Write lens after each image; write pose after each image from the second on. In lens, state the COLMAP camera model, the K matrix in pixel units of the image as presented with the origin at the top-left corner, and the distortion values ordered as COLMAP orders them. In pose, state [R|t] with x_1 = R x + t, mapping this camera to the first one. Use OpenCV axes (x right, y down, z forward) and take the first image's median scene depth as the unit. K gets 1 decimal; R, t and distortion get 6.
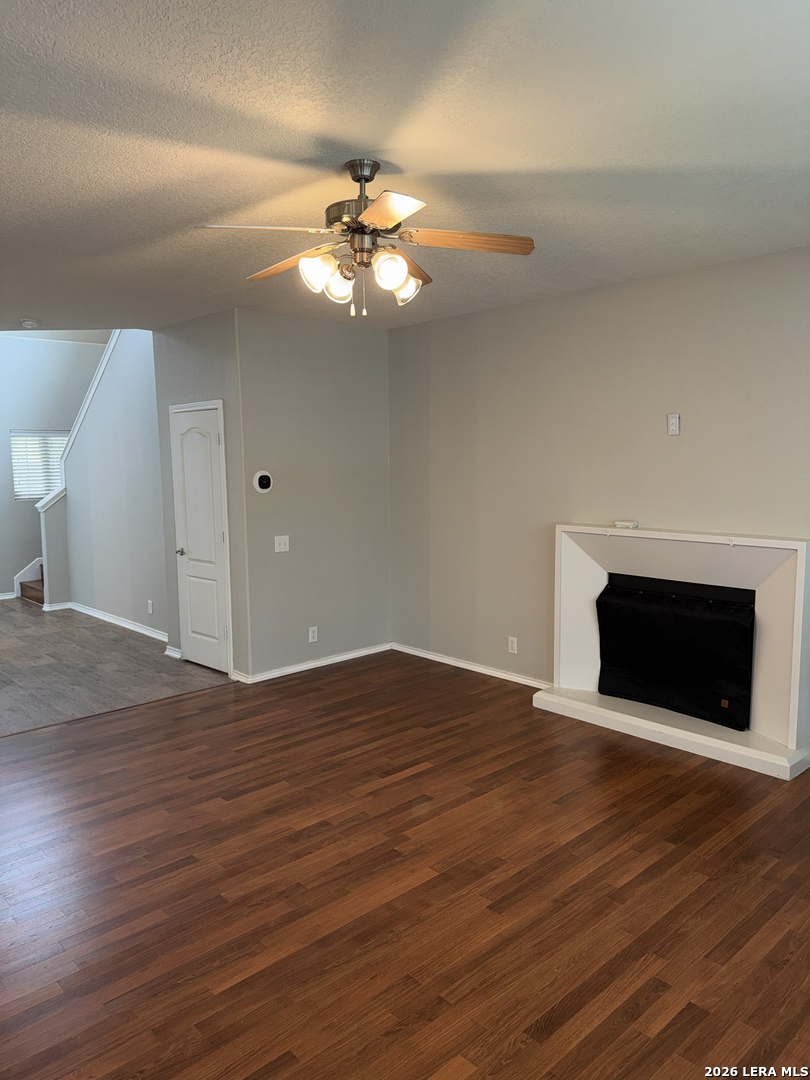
lens RADIAL K [[766.3, 0, 409.3], [0, 766.3, 540.0], [0, 0, 1]] dist [0.051039, -0.051708]
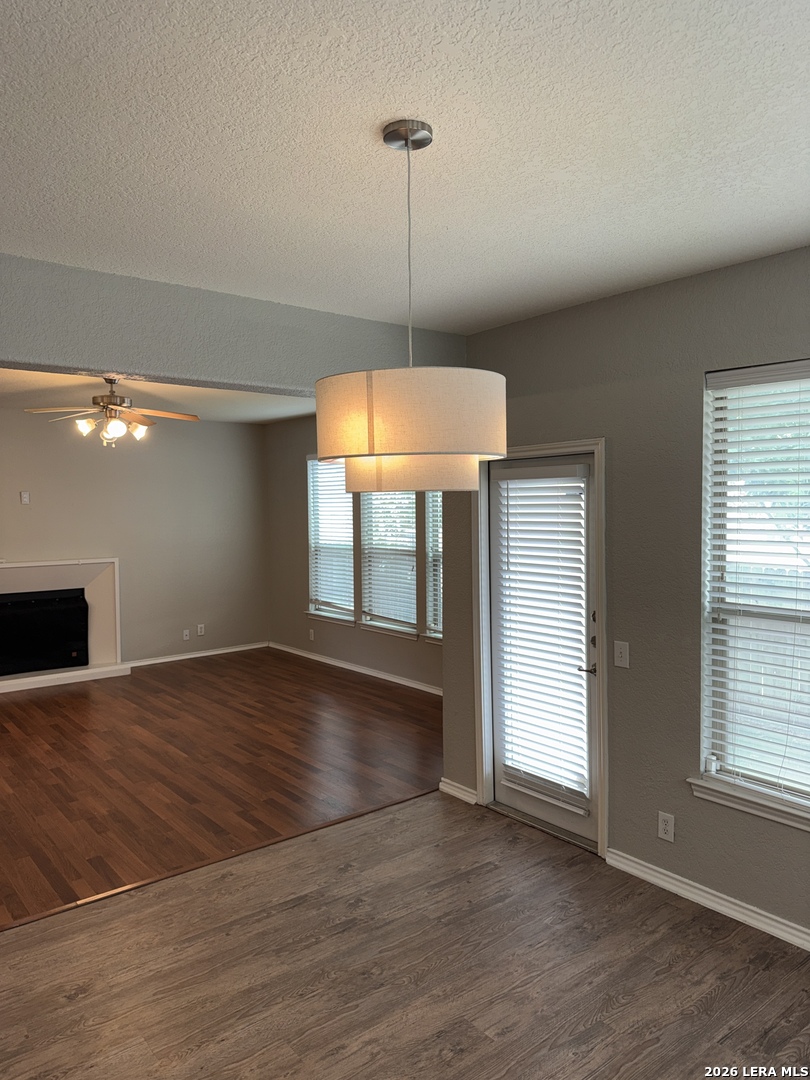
lens RADIAL K [[766.3, 0, 386.6], [0, 766.3, 536.6], [0, 0, 1]] dist [0.051039, -0.051708]
pose [[0.089648, -0.035342, 0.995346, -1.855032], [0.120223, 0.992447, 0.024411, -0.021137], [-0.988691, 0.117475, 0.093219, 0.122229]]
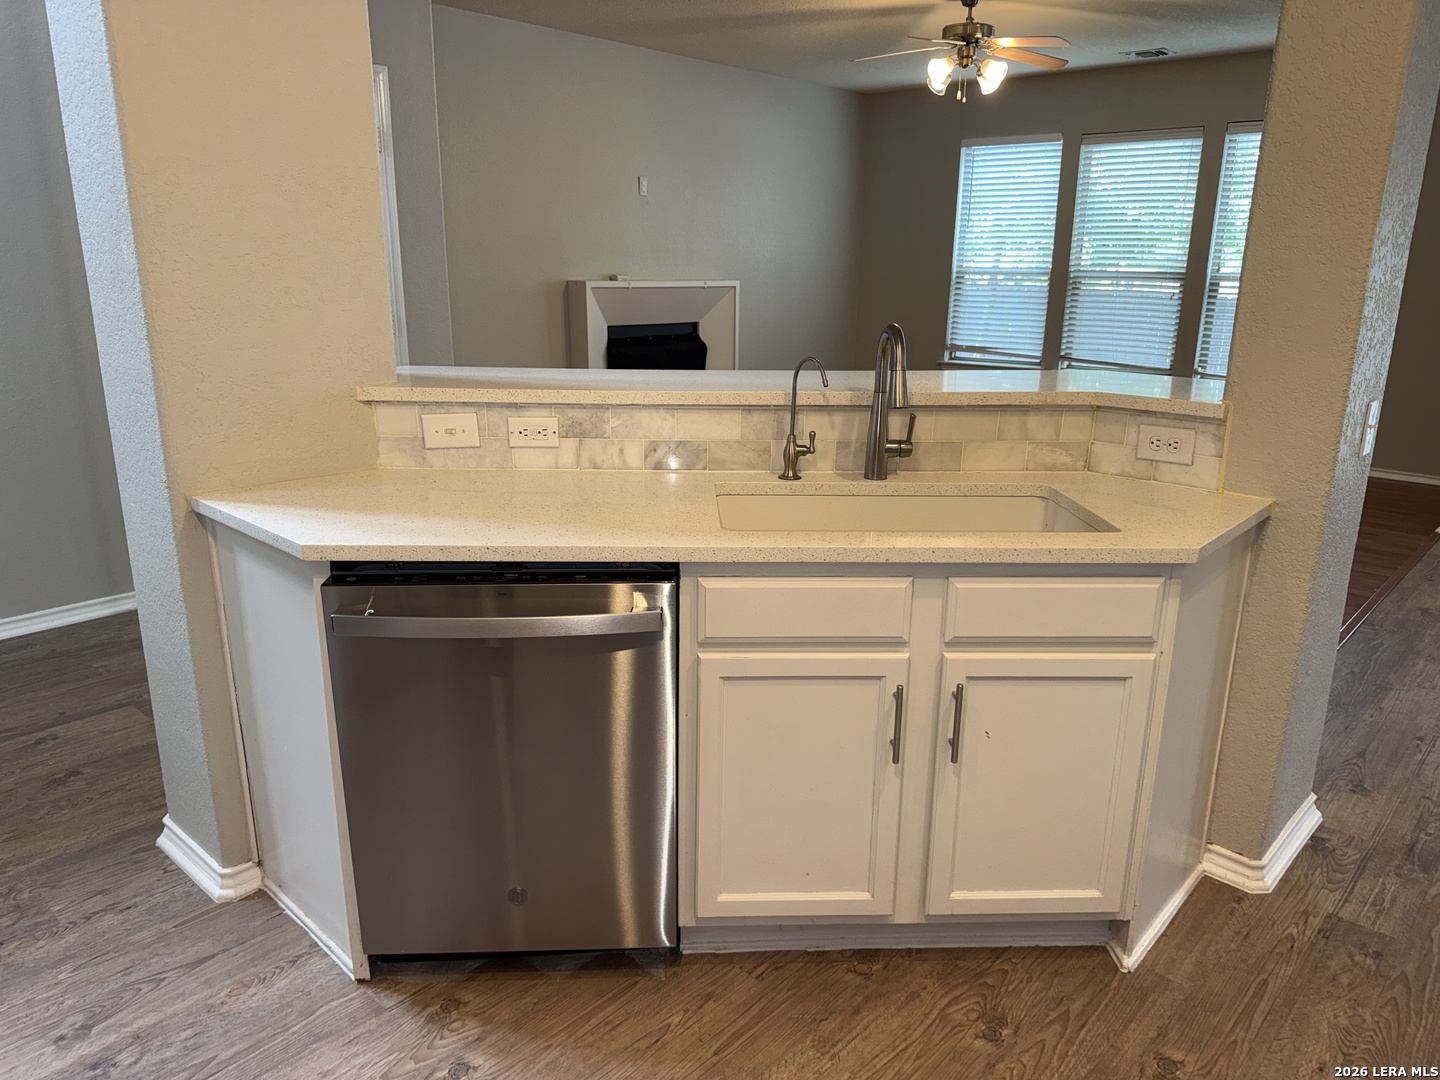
lens RADIAL K [[1021.8, 0, 722.6], [0, 1021.8, 543.0], [0, 0, 1]] dist [0.051039, -0.051708]
pose [[-0.096435, -0.258484, 0.961190, -1.936046], [0.097769, 0.958561, 0.267586, -0.055343], [-0.990526, 0.119779, -0.067167, 1.557127]]
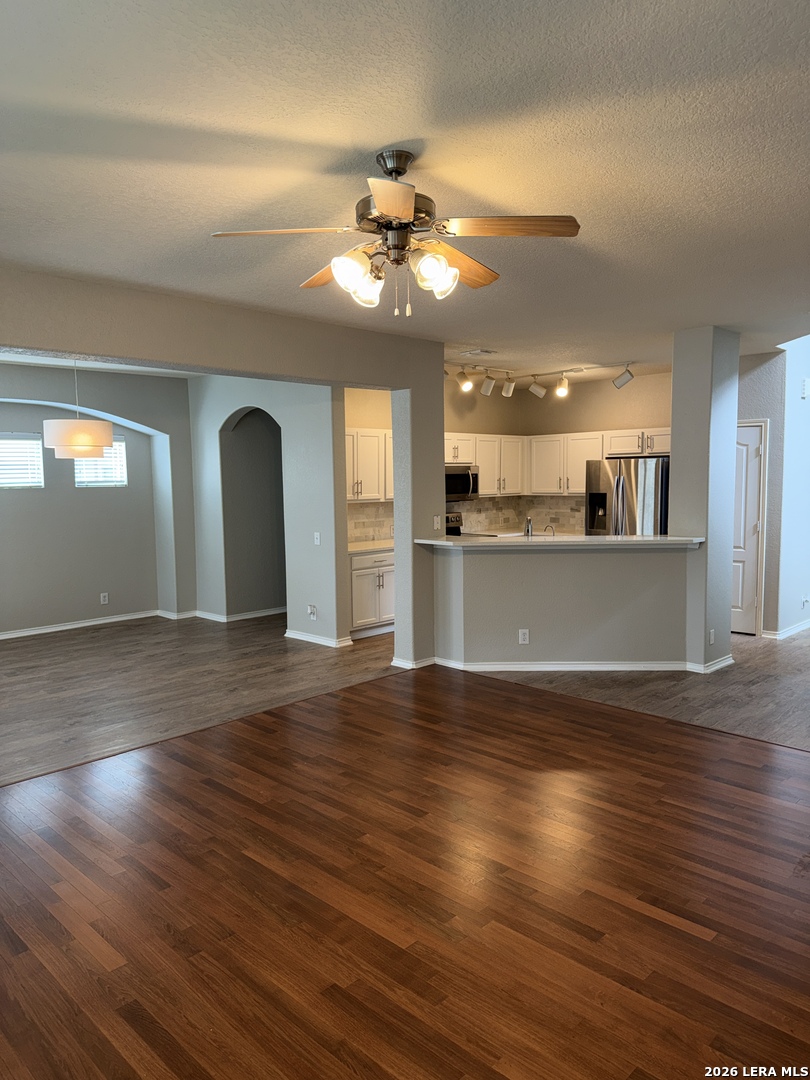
lens RADIAL K [[766.3, 0, 392.3], [0, 766.3, 542.0], [0, 0, 1]] dist [0.051039, -0.051708]
pose [[0.028160, 0.102897, -0.994293, 0.842495], [-0.092905, 0.990652, 0.099889, -0.100865], [0.995277, 0.089561, 0.037457, 0.909122]]
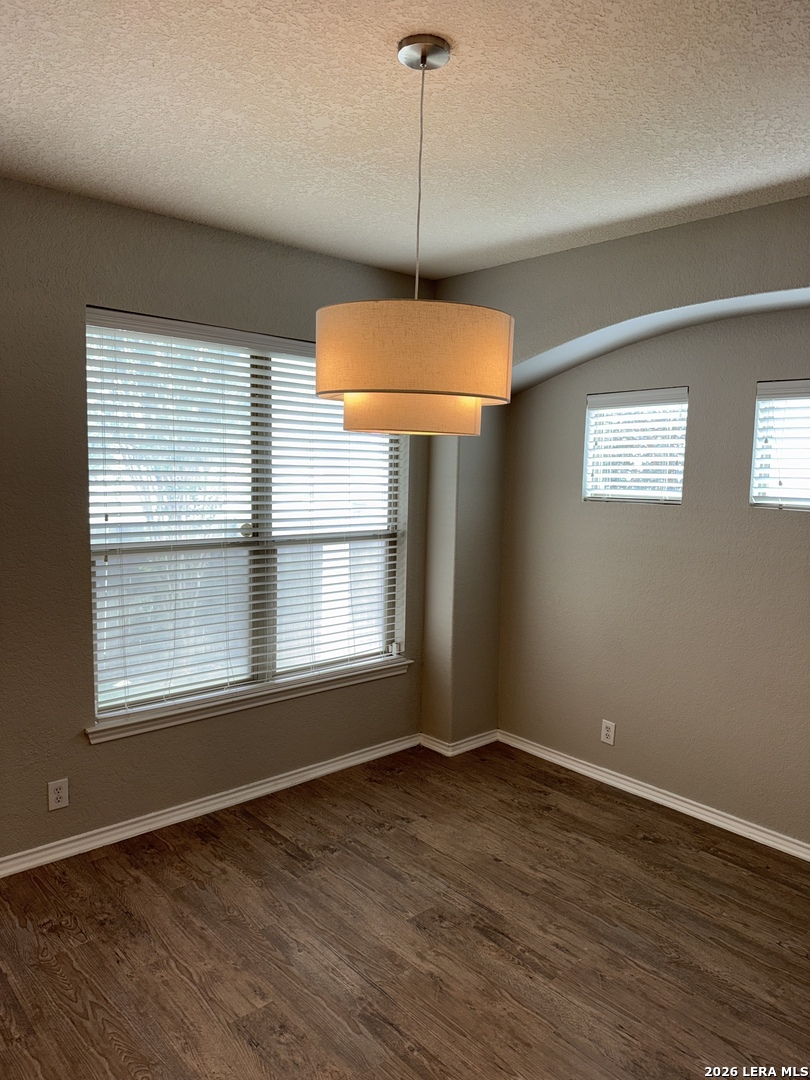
lens RADIAL K [[766.3, 0, 426.6], [0, 766.3, 537.7], [0, 0, 1]] dist [0.051039, -0.051708]
pose [[-0.999799, -0.016493, 0.011358, -1.211502], [-0.013724, 0.977359, 0.211140, -0.090045], [-0.014583, 0.210942, -0.977390, 0.814525]]
